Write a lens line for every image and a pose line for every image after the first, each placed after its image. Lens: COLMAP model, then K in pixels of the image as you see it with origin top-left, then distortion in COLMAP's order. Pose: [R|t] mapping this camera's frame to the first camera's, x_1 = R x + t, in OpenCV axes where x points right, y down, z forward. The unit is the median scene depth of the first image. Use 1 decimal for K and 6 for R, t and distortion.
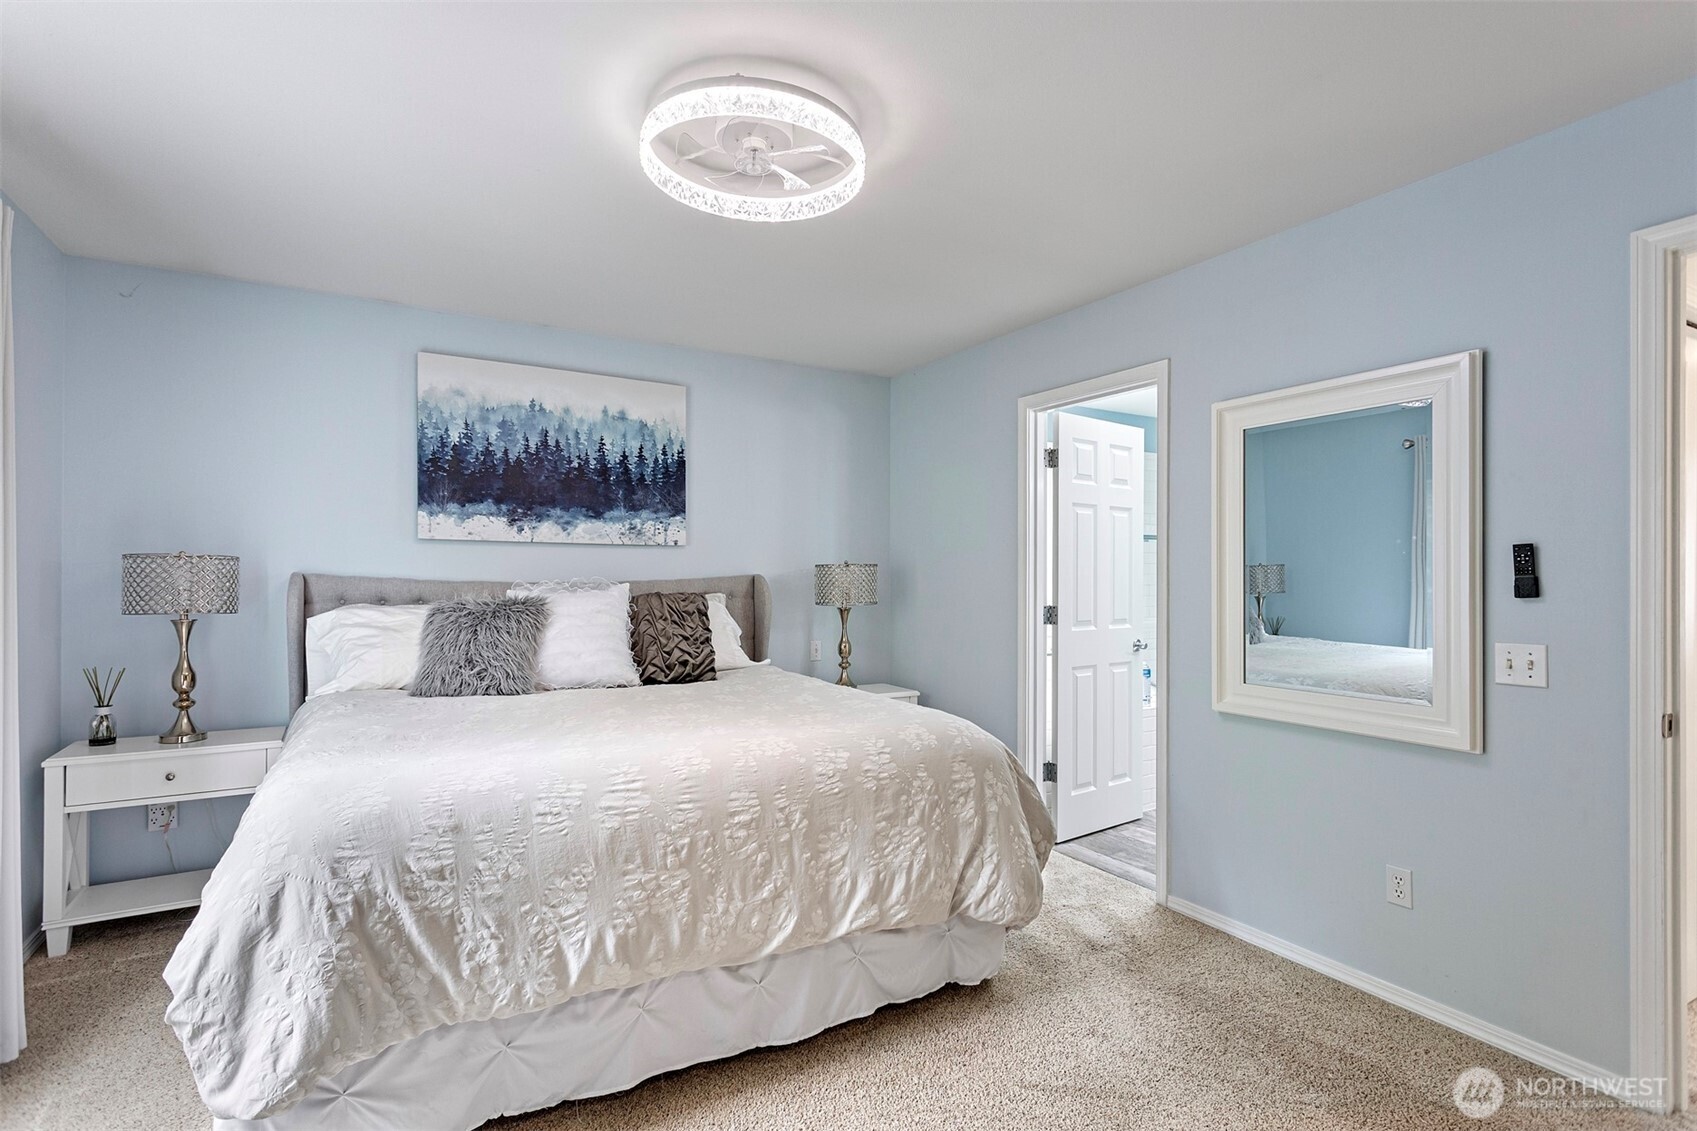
lens RADIAL K [[812.7, 0, 843.1], [0, 812.7, 575.3], [0, 0, 1]] dist [0.006454, 0.000898]
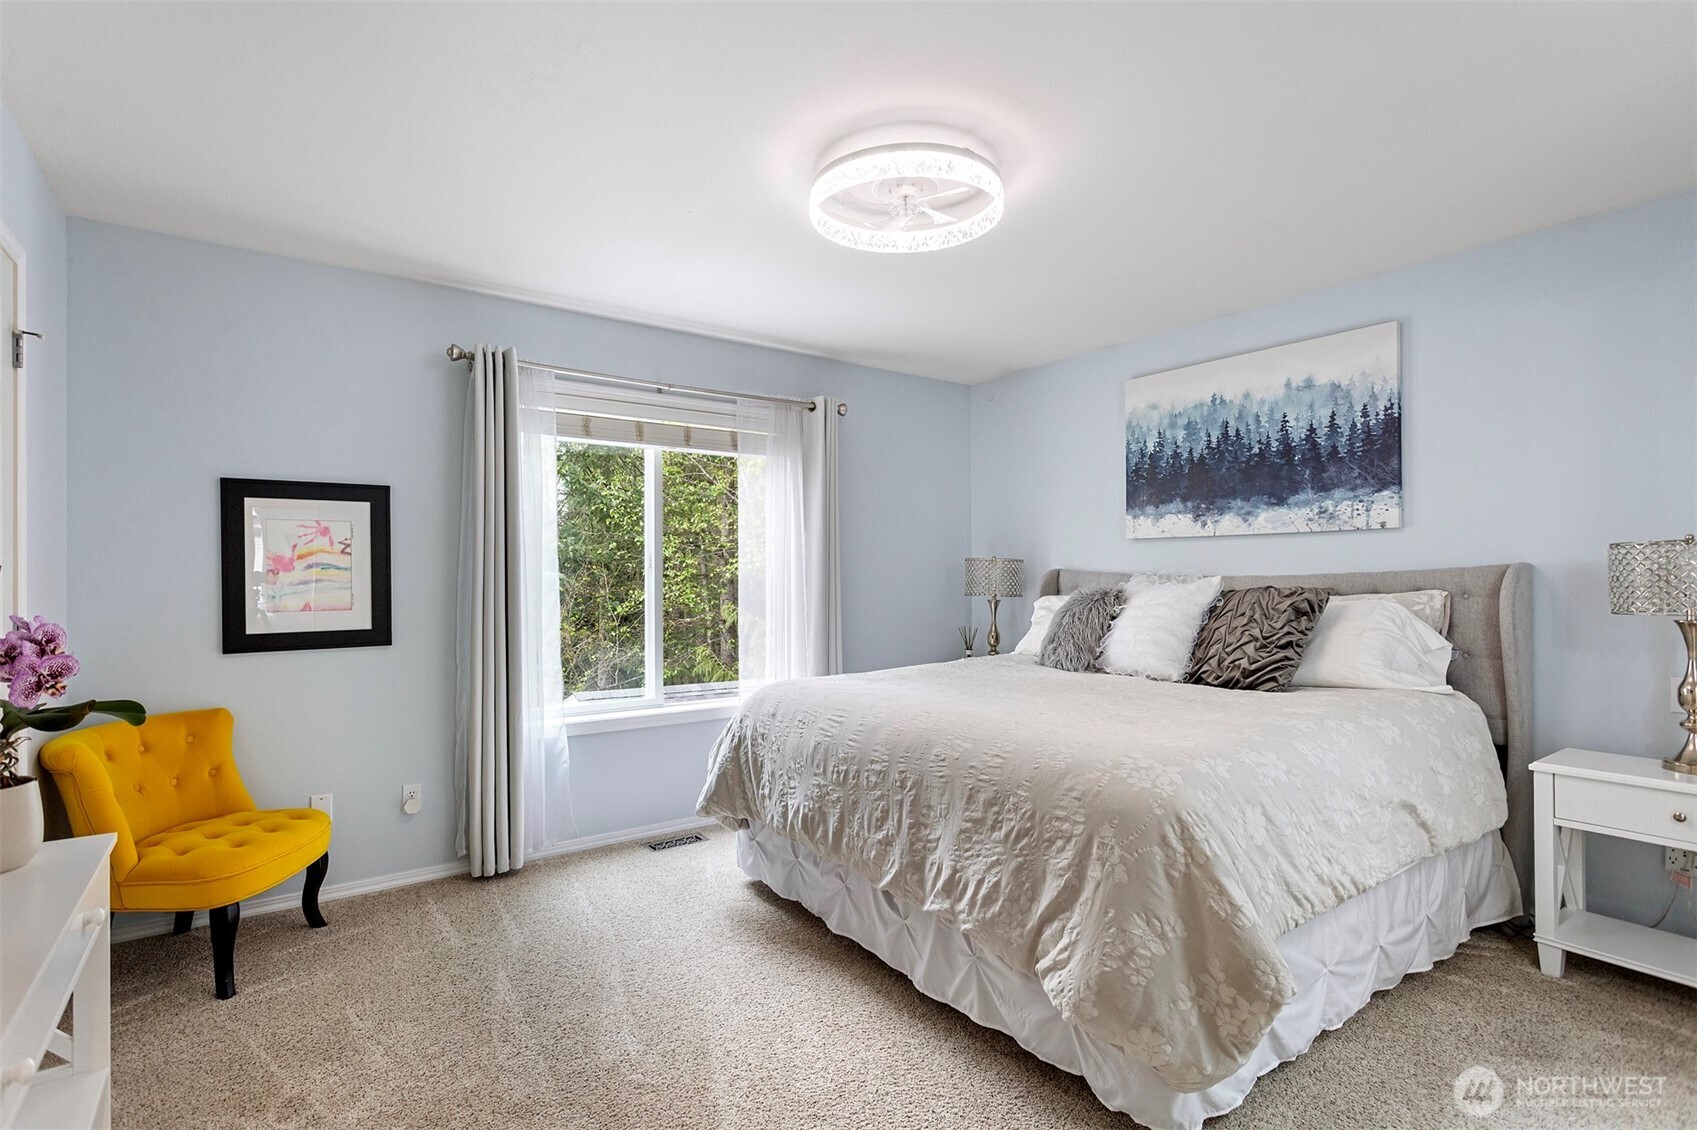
lens RADIAL K [[812.7, 0, 843.1], [0, 812.7, 574.8], [0, 0, 1]] dist [0.006454, 0.000898]
pose [[0.102278, -0.005292, -0.994742, 0.580958], [0.005974, 0.999971, -0.004705, 0.009503], [0.994738, -0.005462, 0.102306, 0.447120]]
